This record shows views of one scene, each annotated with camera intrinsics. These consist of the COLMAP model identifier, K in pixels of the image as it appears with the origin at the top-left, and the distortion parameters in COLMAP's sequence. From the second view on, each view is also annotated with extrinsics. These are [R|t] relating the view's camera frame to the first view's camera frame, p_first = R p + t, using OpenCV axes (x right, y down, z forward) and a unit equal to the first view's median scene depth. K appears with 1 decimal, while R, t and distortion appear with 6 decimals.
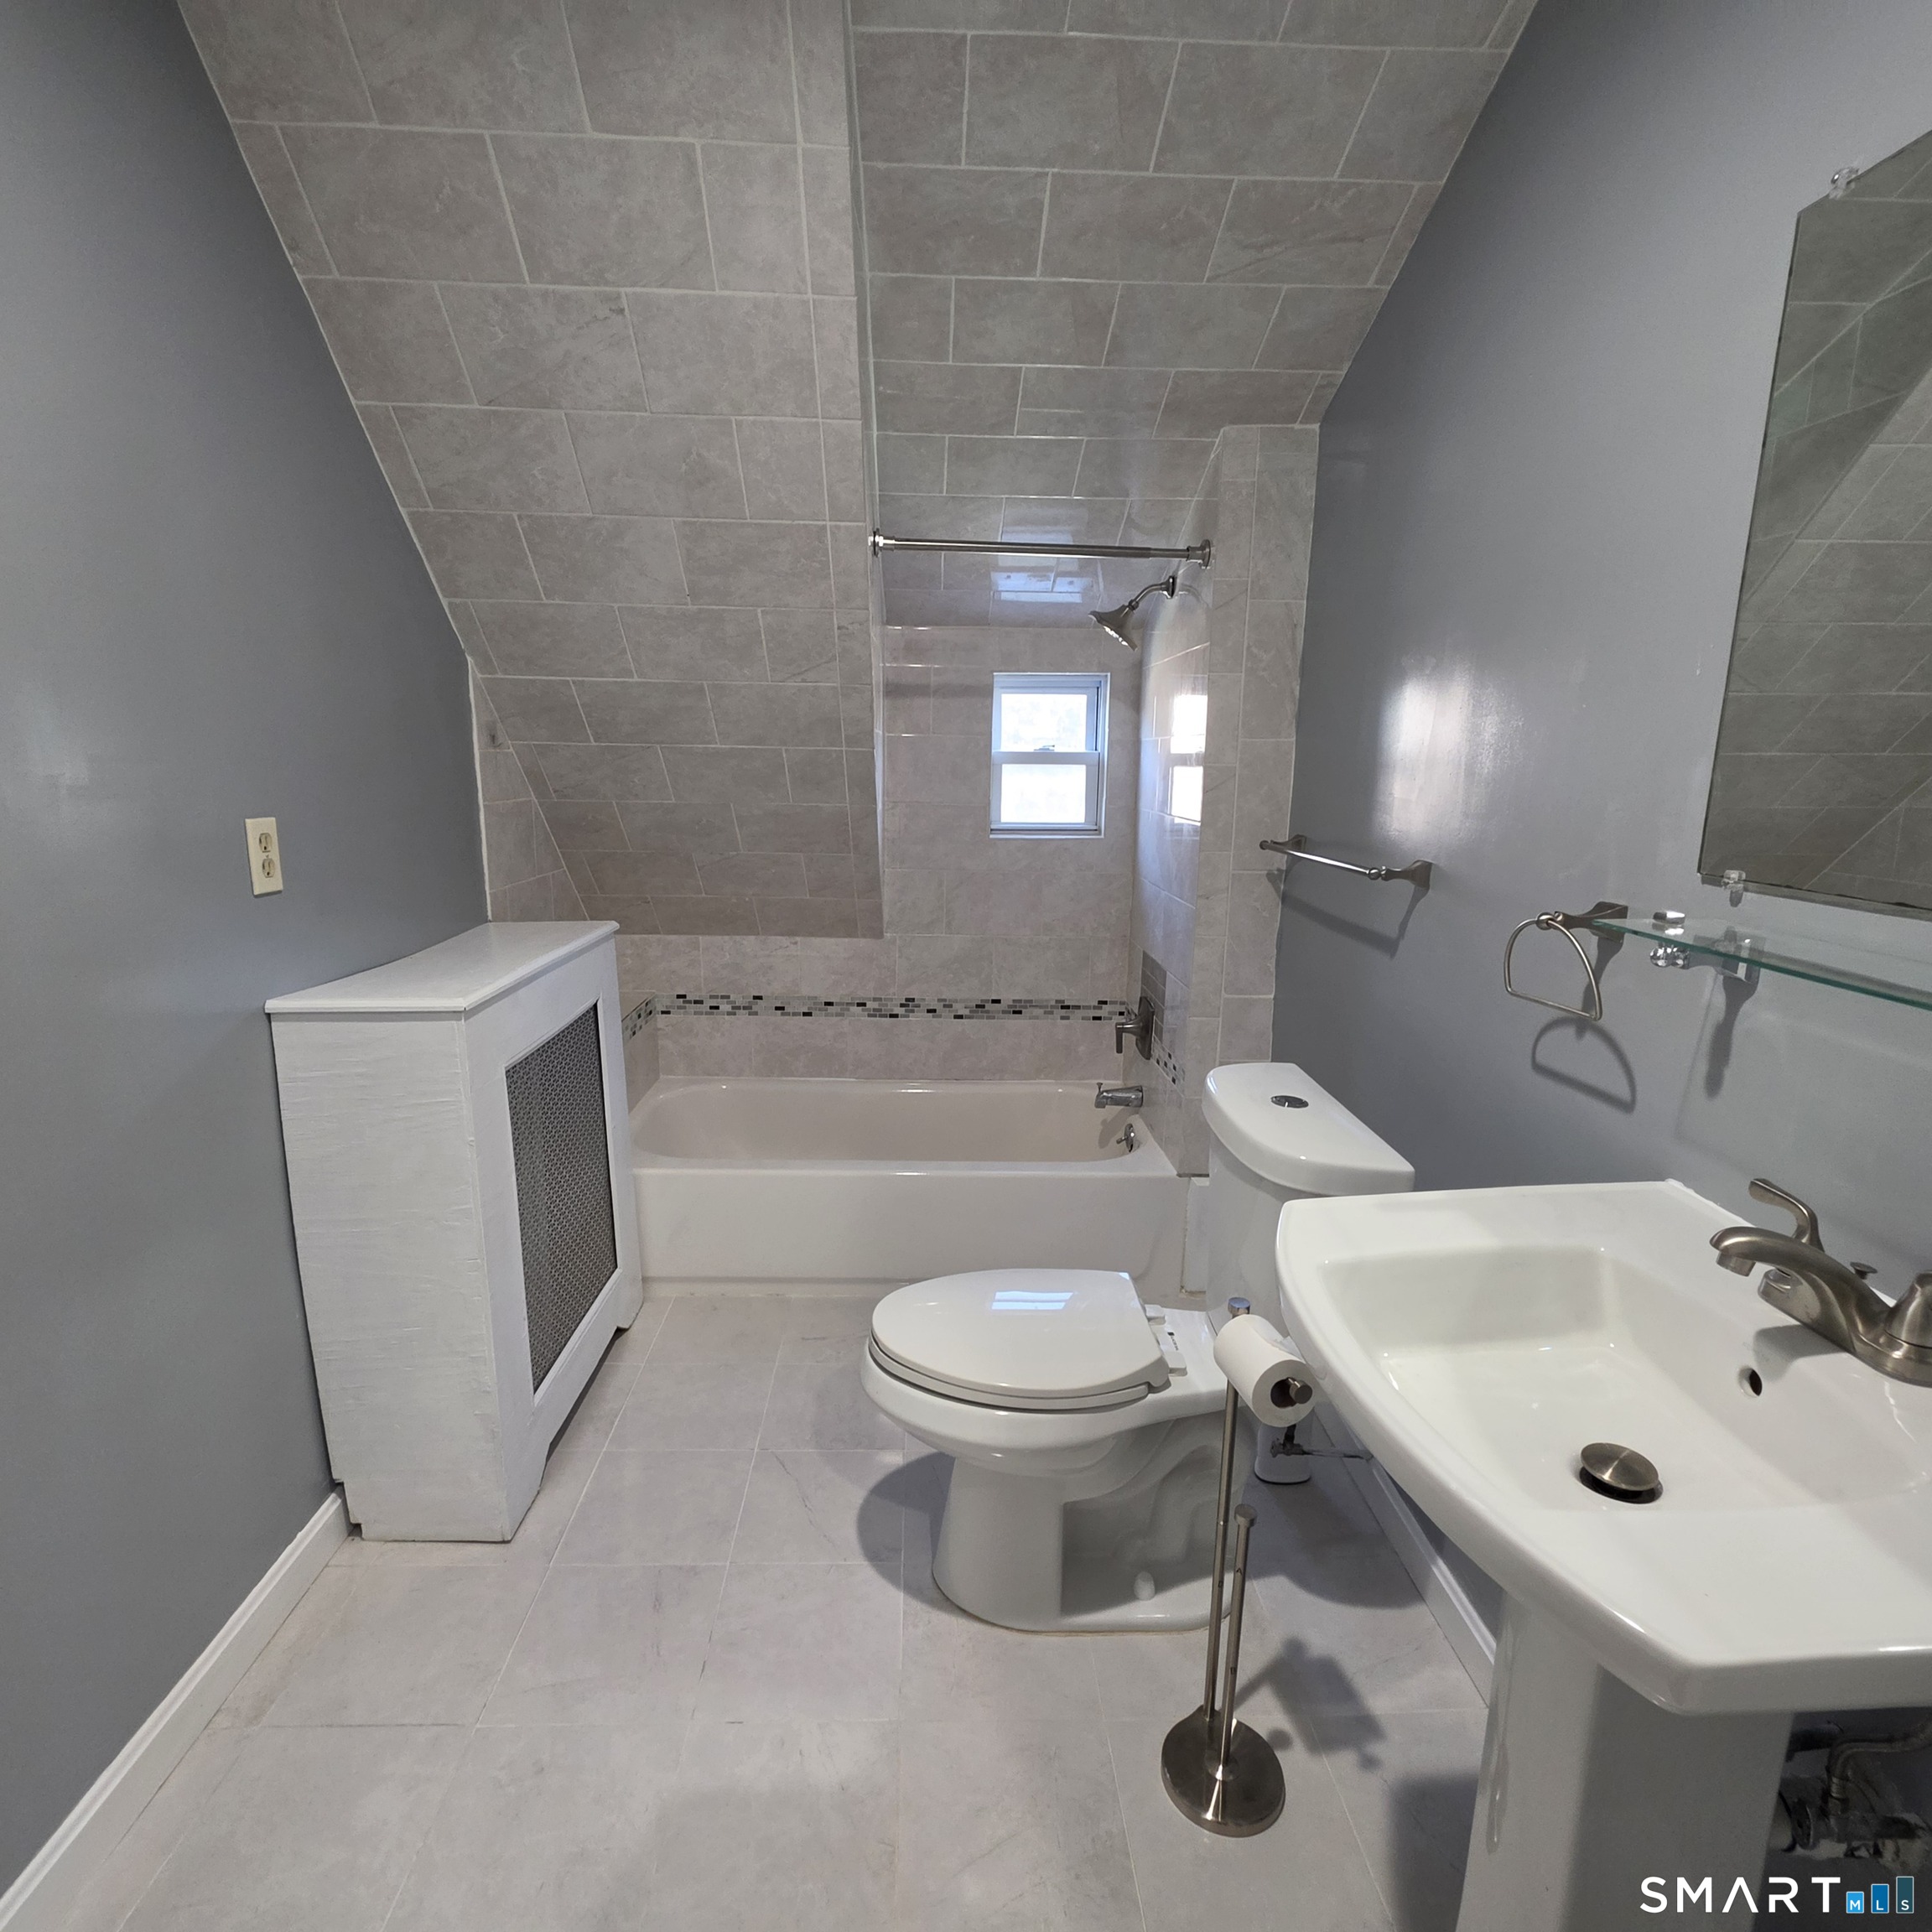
lens RADIAL K [[1040.7, 0, 968.1], [0, 1040.7, 966.5], [0, 0, 1]] dist [-0.002290, -0.000724]
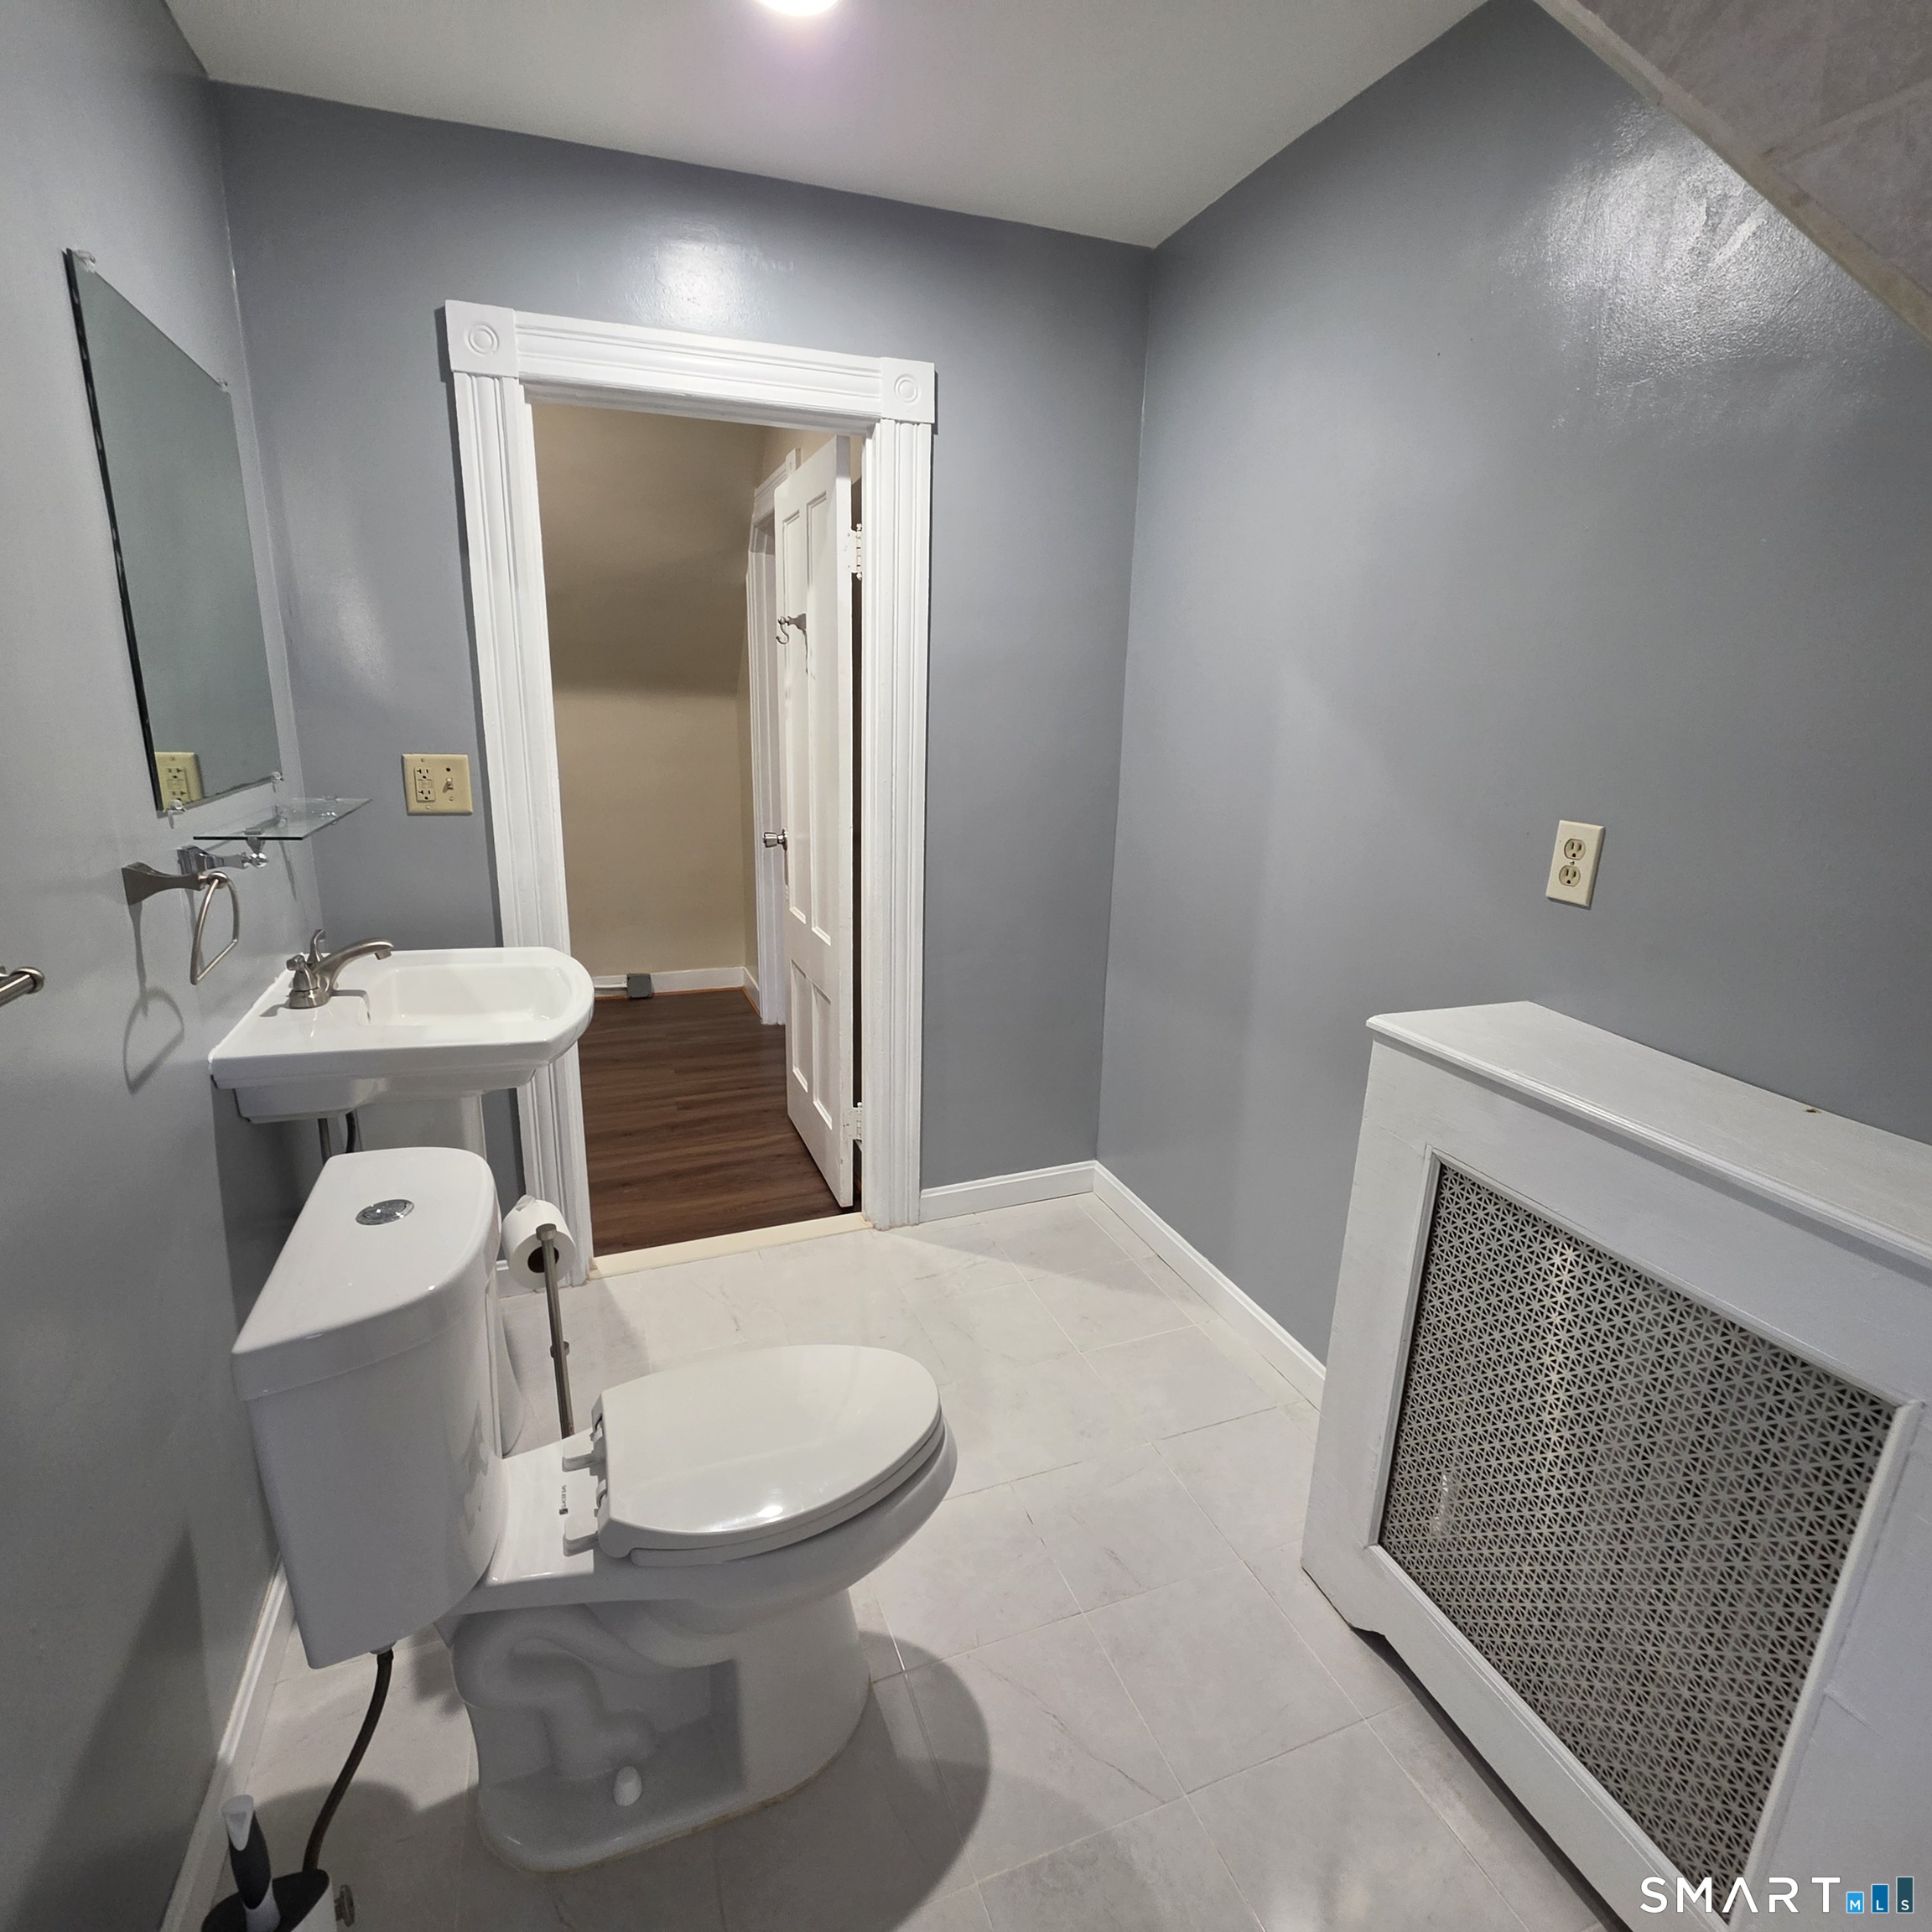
lens RADIAL K [[1040.7, 0, 965.3], [0, 1040.7, 971.9], [0, 0, 1]] dist [-0.002290, -0.000724]
pose [[-0.946611, 0.053176, -0.317962, 0.151561], [-0.097591, 0.892757, 0.439842, -0.379420], [0.307252, 0.447389, -0.839904, 1.666193]]
